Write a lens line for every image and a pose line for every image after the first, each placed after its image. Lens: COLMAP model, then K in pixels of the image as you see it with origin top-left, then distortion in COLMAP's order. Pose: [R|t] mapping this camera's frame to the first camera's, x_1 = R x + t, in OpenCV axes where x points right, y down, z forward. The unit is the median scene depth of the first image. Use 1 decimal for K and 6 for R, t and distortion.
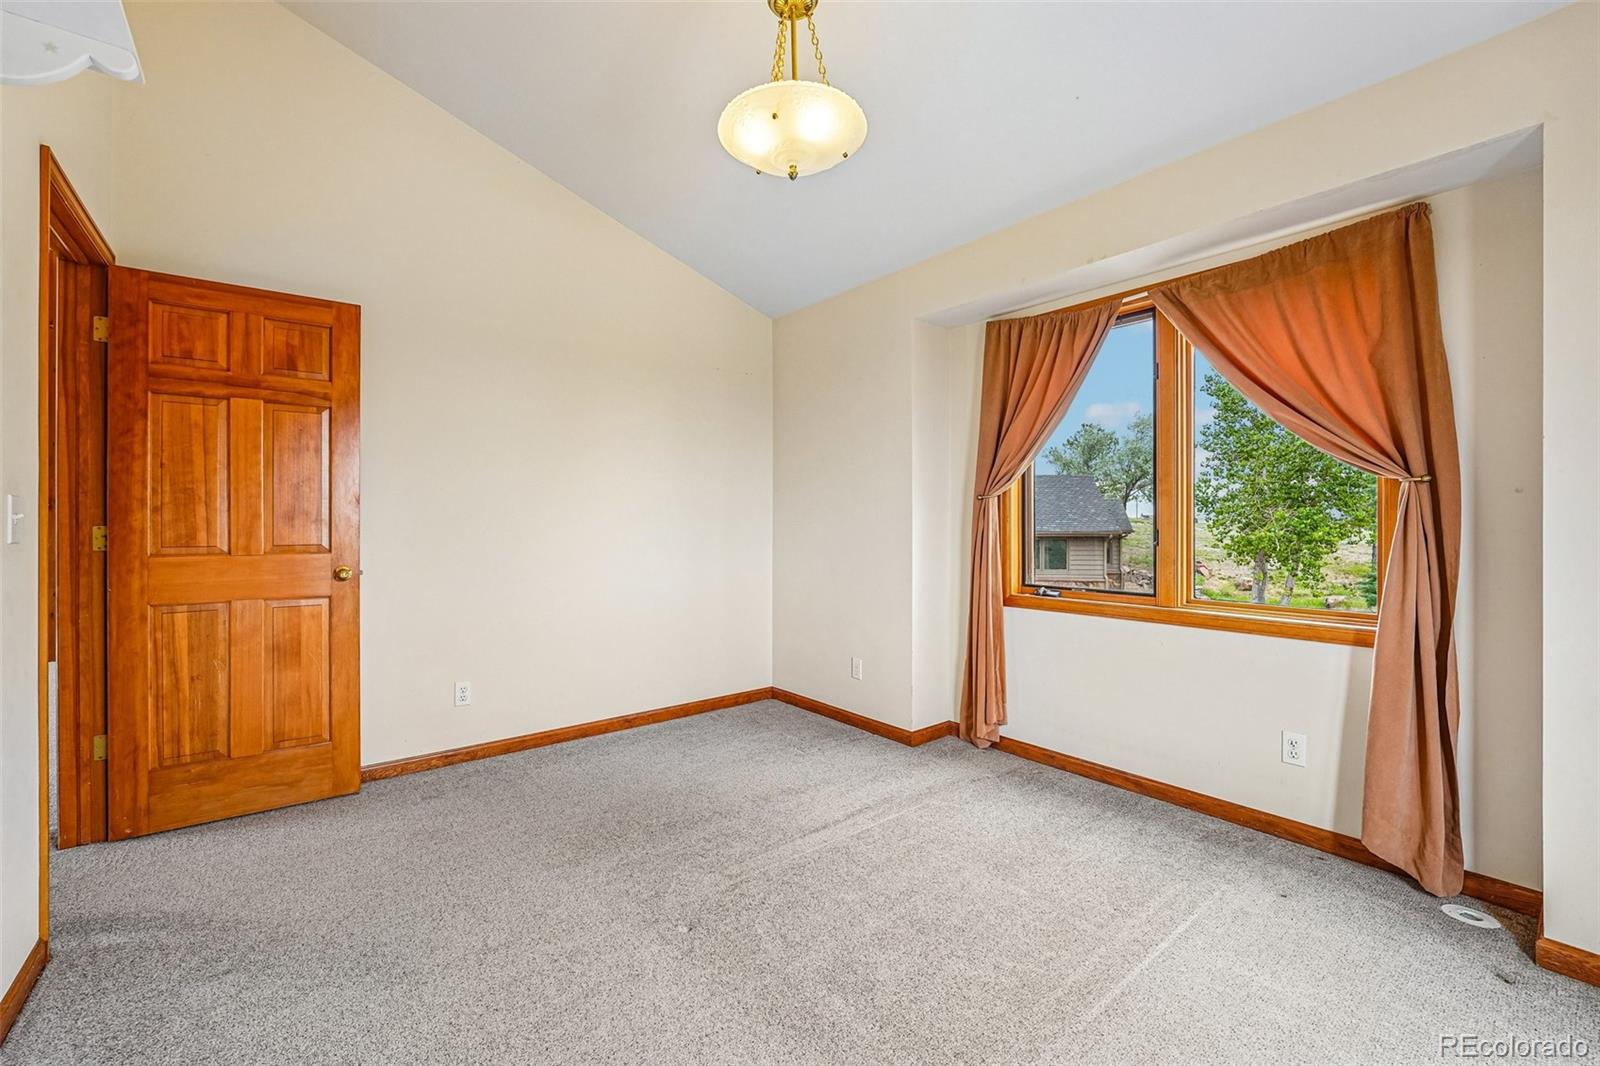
lens RADIAL K [[660.8, 0, 792.5], [0, 660.8, 515.3], [0, 0, 1]] dist [-0.019663, 0.000156]
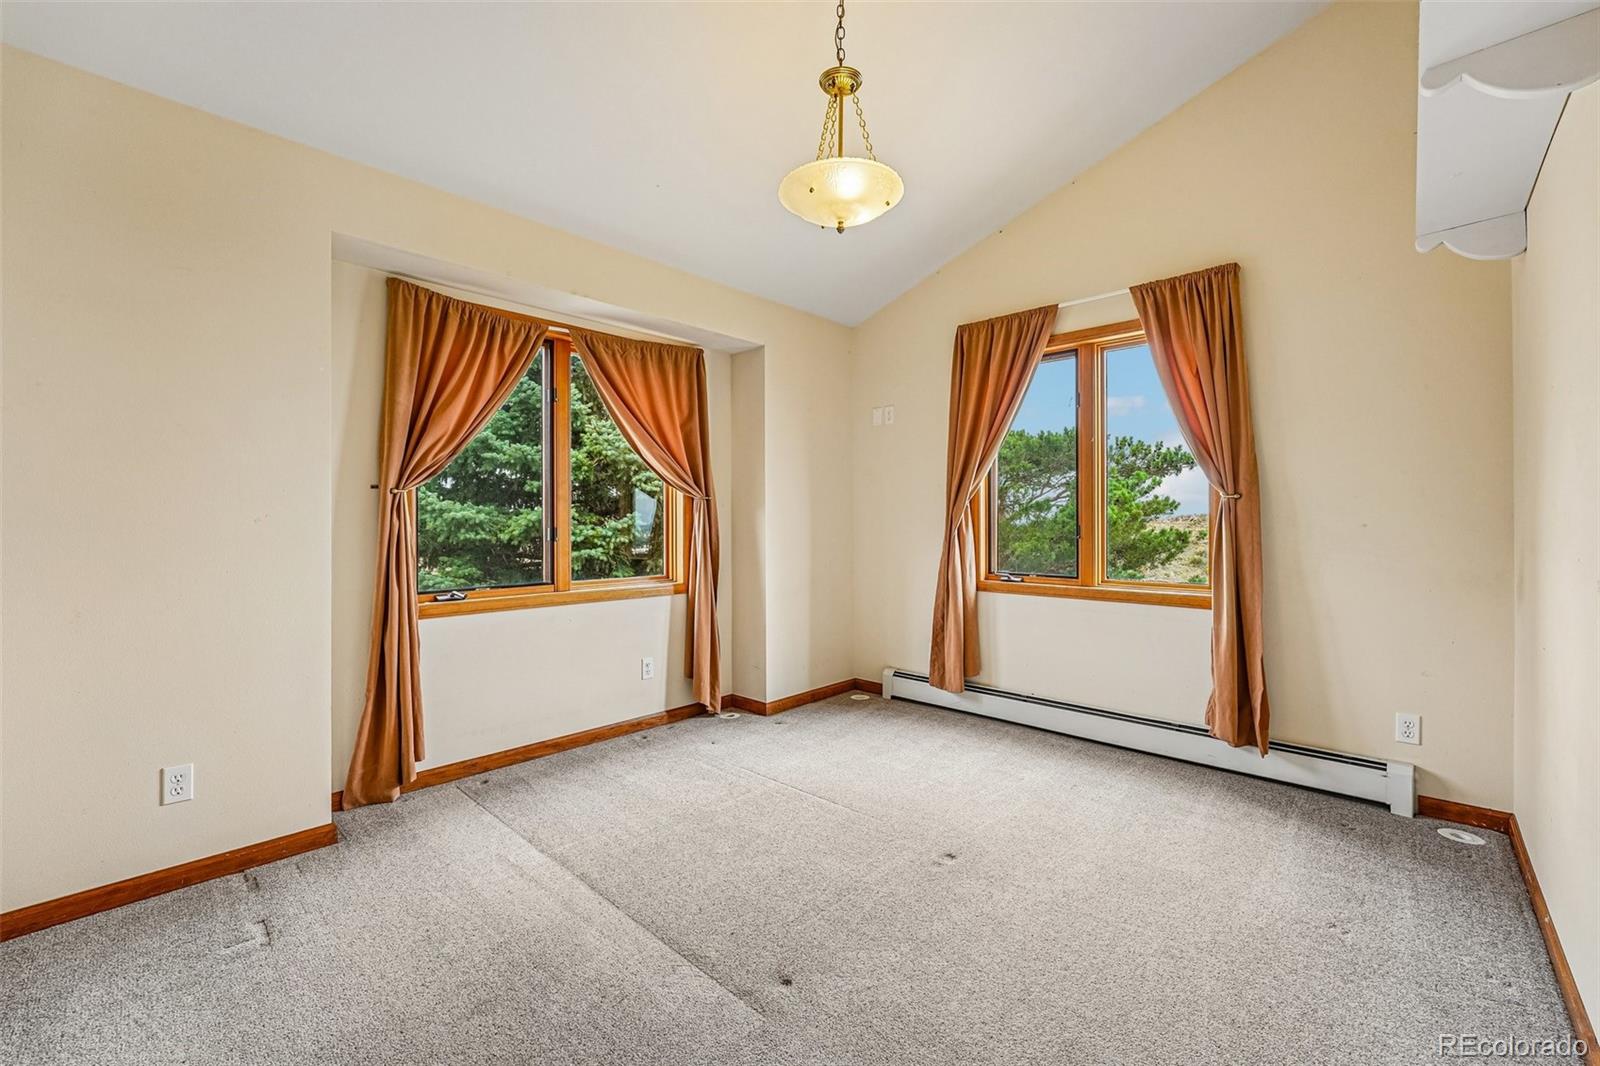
lens RADIAL K [[656.1, 0, 793.3], [0, 656.1, 534.6], [0, 0, 1]] dist [-0.019893, 0.004796]
pose [[-0.144232, -0.022961, 0.989277, -0.682708], [-0.010179, 0.999712, 0.021719, 0.001251], [-0.989491, -0.006937, -0.144425, 0.742250]]
